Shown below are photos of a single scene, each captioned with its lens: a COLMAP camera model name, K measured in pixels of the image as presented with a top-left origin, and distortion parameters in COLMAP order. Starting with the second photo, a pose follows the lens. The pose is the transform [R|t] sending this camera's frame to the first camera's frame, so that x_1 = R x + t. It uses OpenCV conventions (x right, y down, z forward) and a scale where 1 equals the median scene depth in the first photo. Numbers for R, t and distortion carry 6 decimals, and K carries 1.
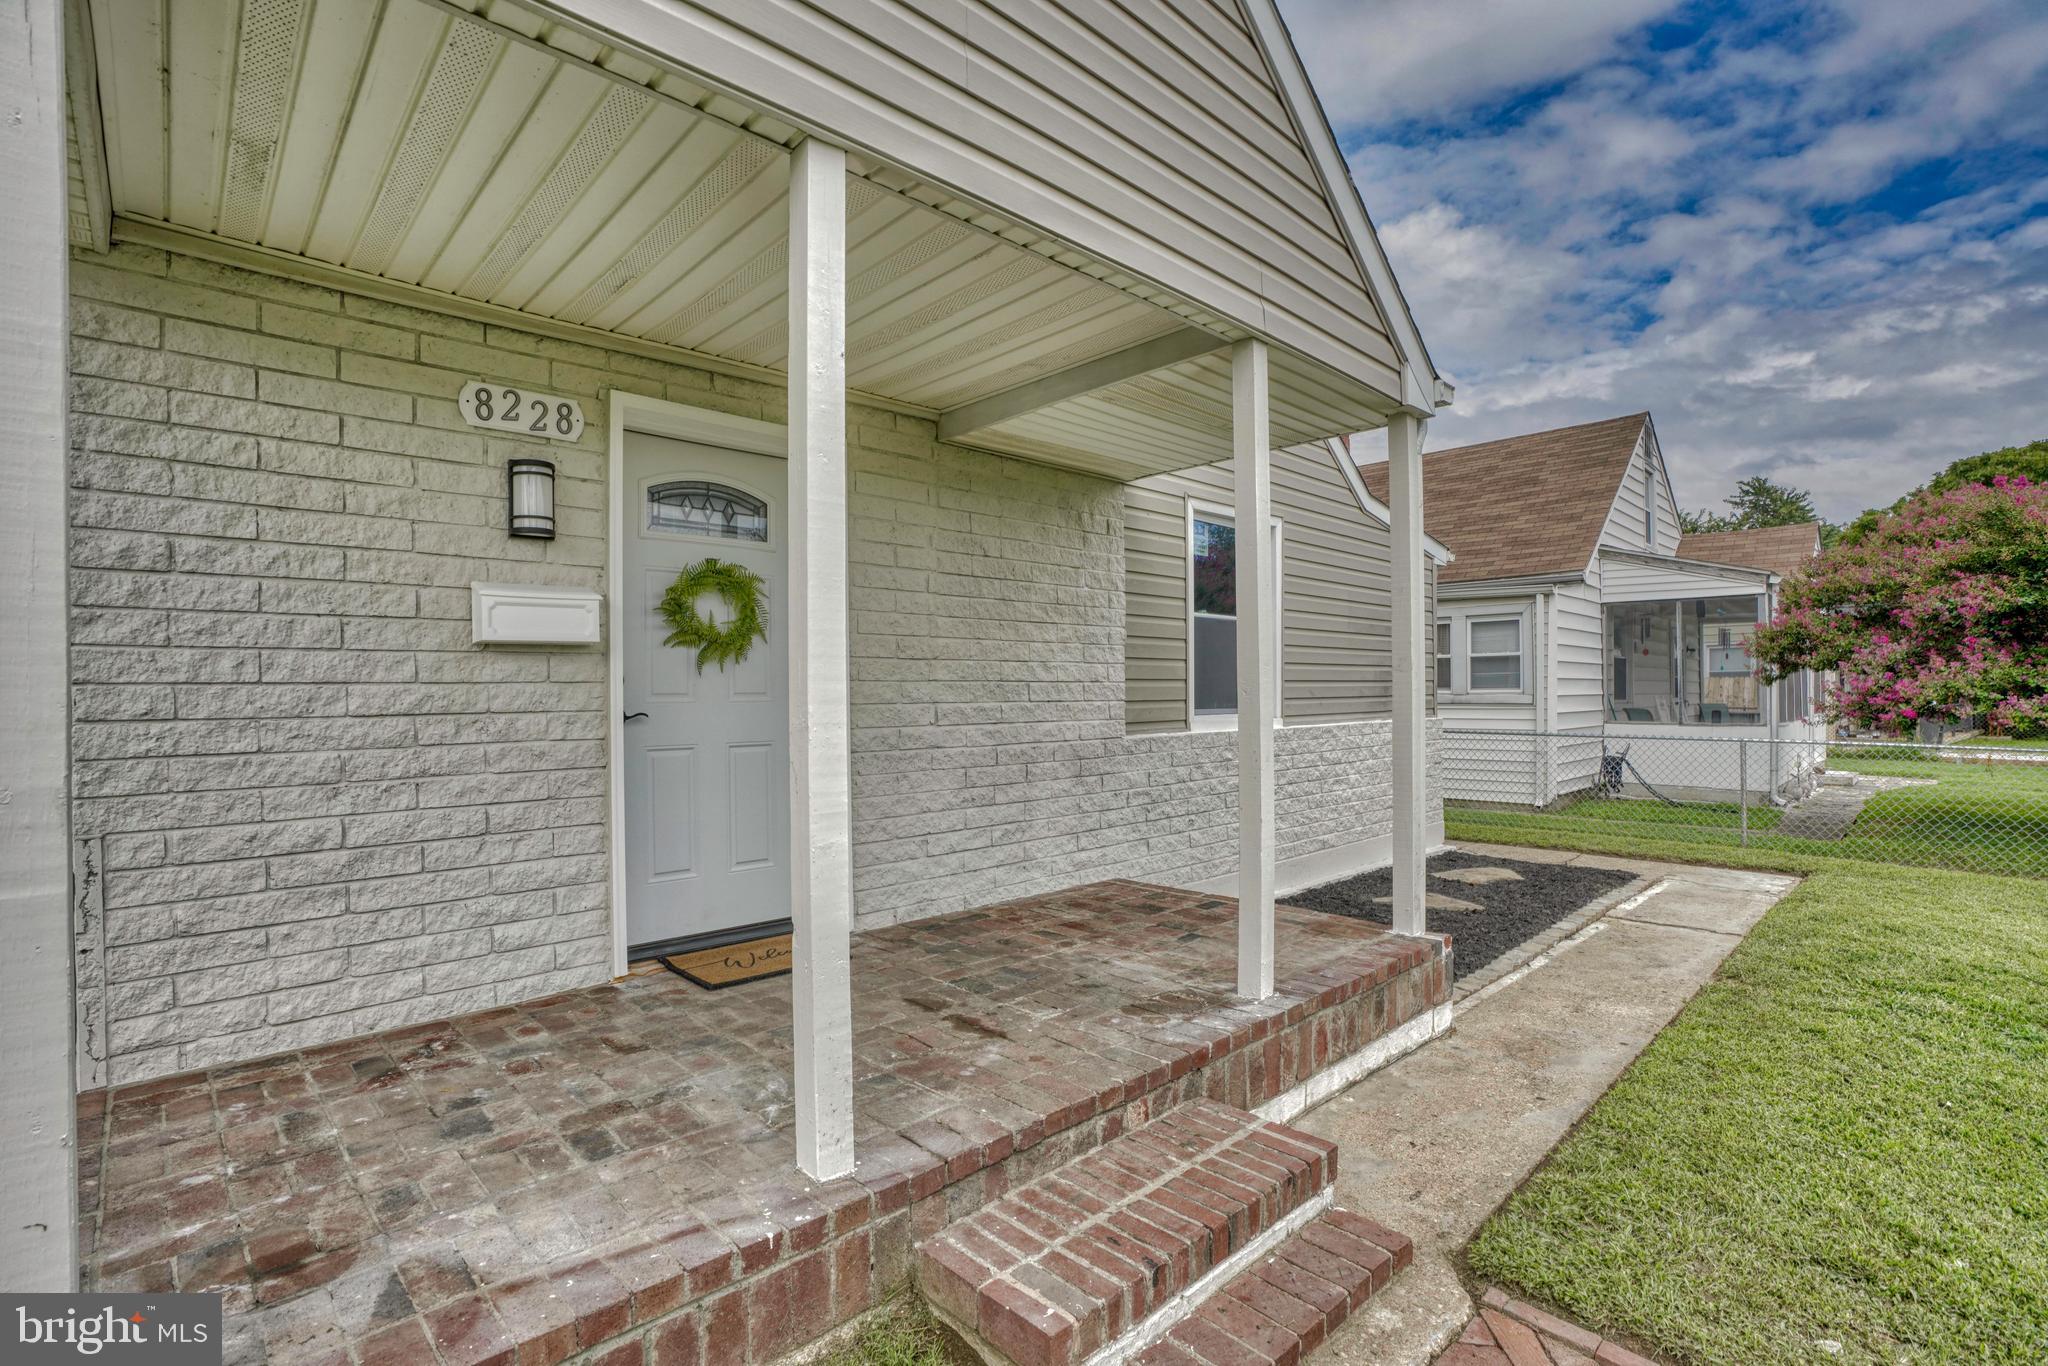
lens RADIAL K [[944.8, 0, 1010.5], [0, 944.8, 685.7], [0, 0, 1]] dist [-0.068815, 0.025959]
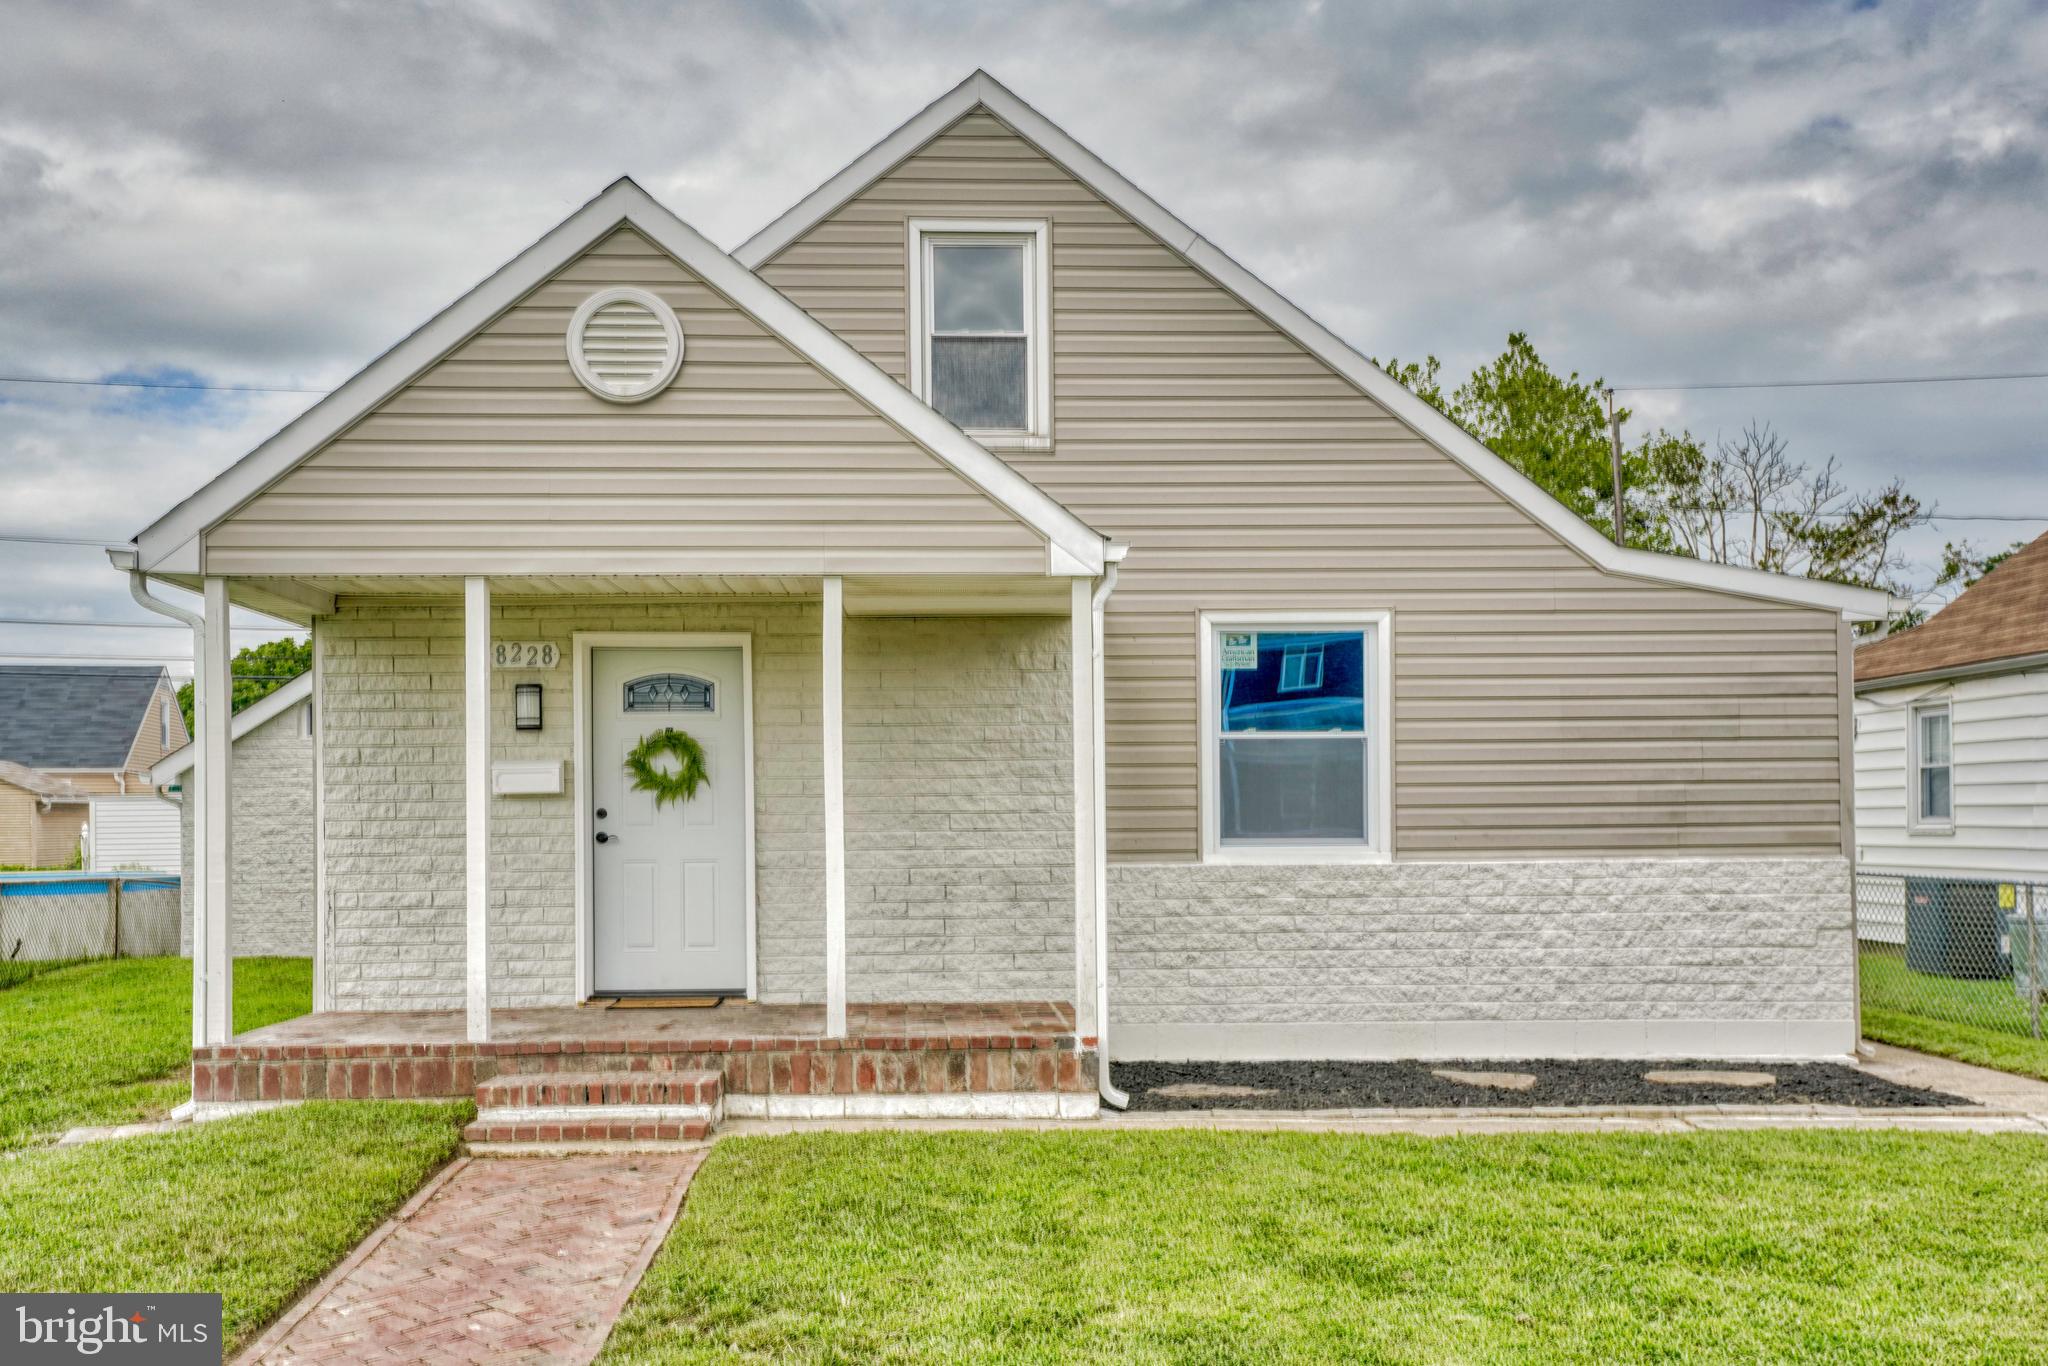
lens RADIAL K [[1895.1, 0, 998.8], [0, 1895.1, 801.5], [0, 0, 1]] dist [0.043556, 0.000000]
pose [[0.751087, -0.008449, -0.660150, 2.370256], [0.007857, 0.999962, -0.003859, -0.012276], [0.660157, -0.002289, 0.751124, -1.007531]]
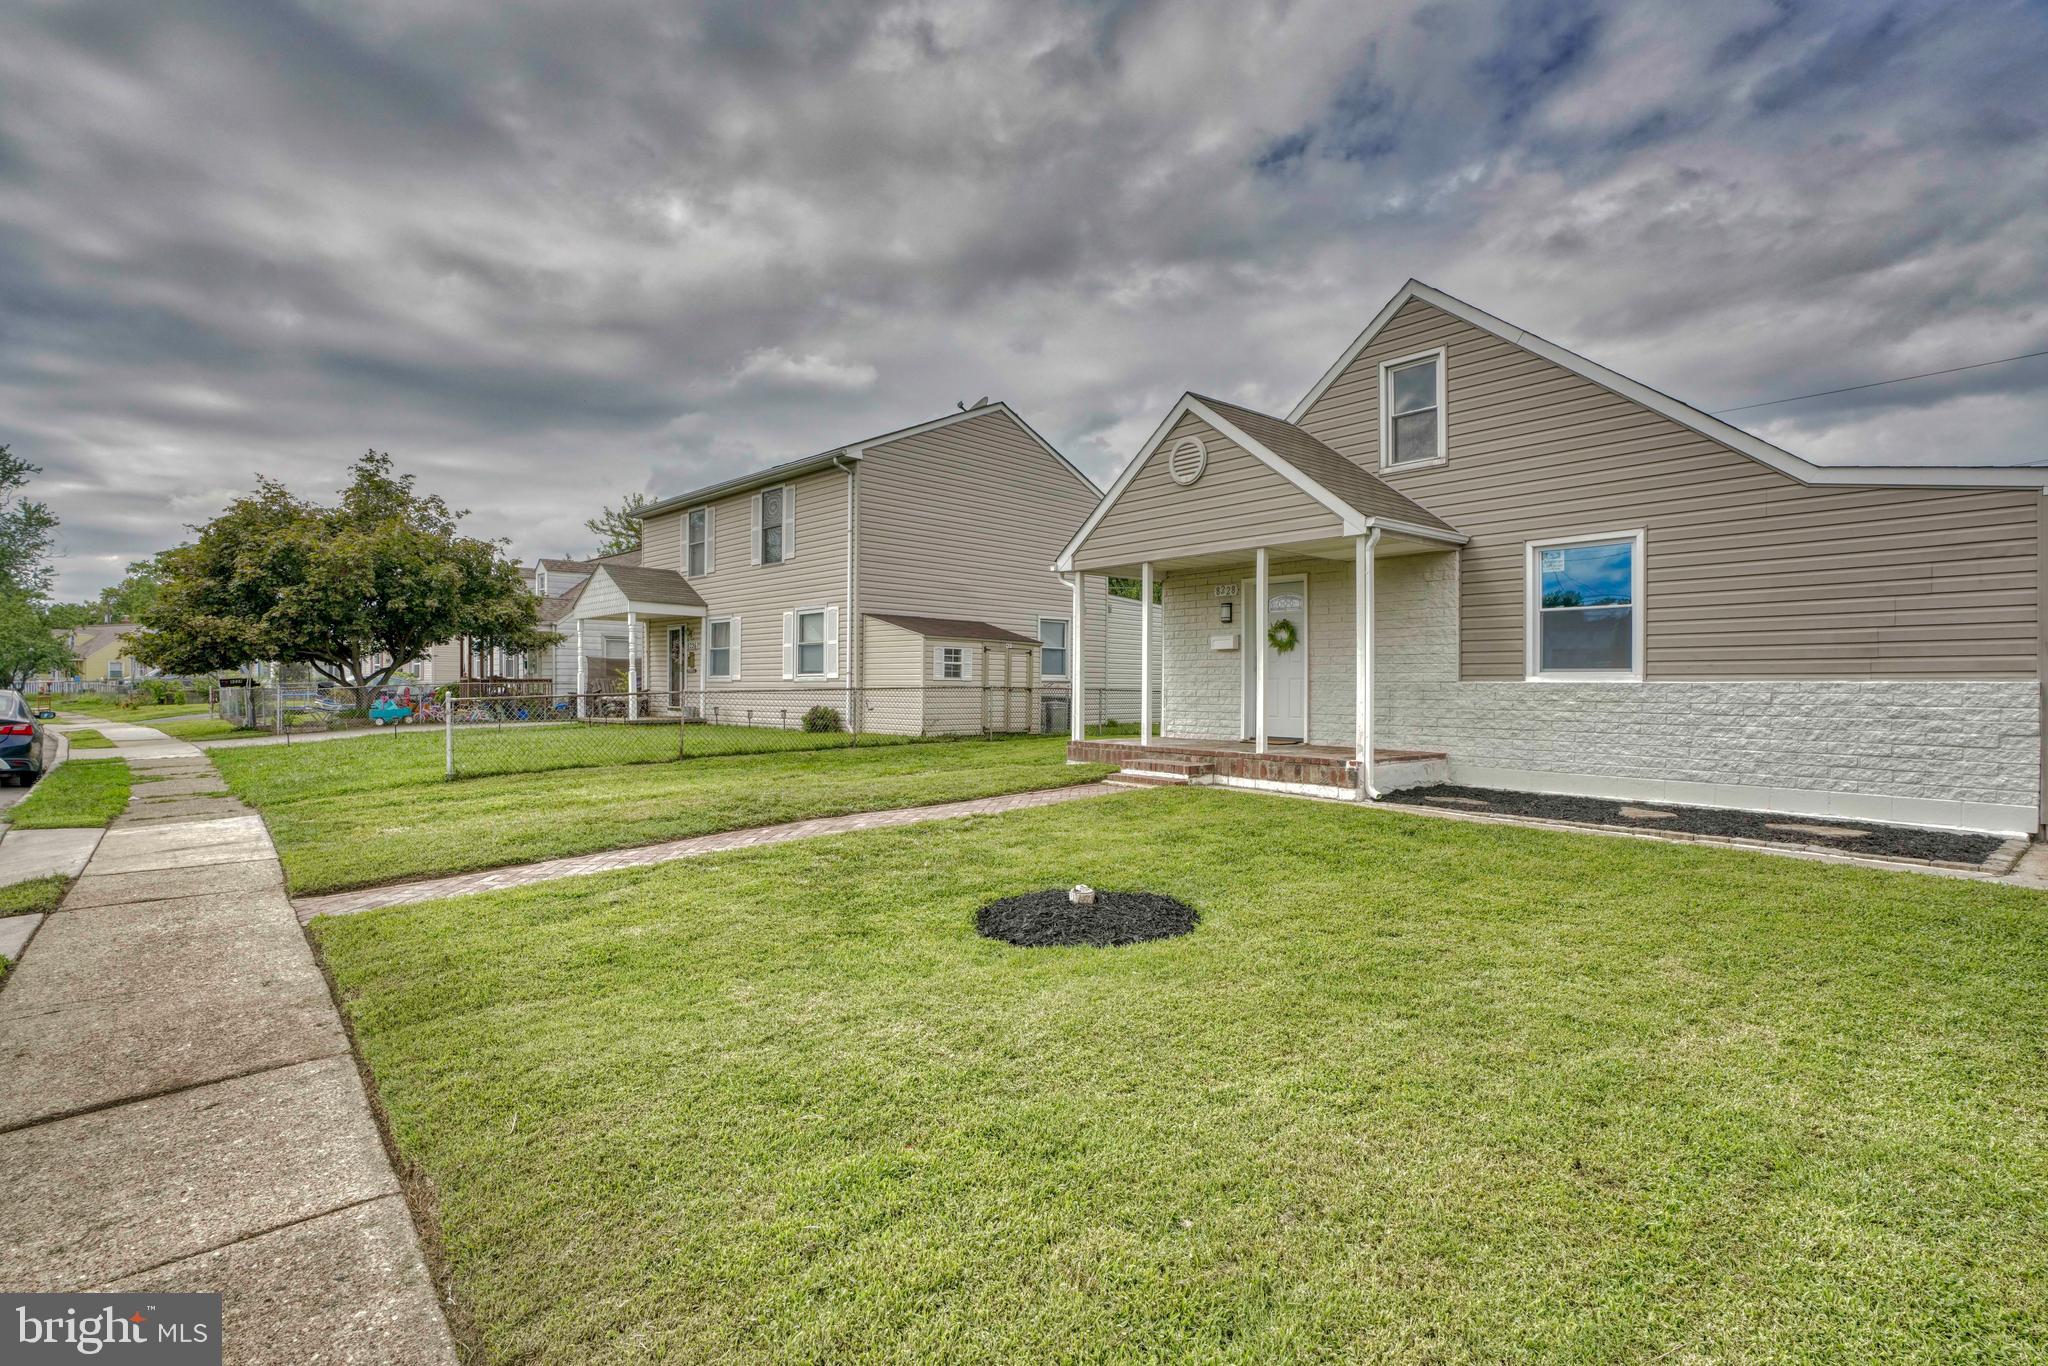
lens RADIAL K [[944.8, 0, 1004.3], [0, 944.8, 702.9], [0, 0, 1]] dist [-0.068815, 0.025959]
pose [[-0.093554, 0.026347, -0.995266, 3.550732], [0.005855, 0.999647, 0.025913, 0.071449], [0.995597, -0.003403, -0.093675, 0.431326]]
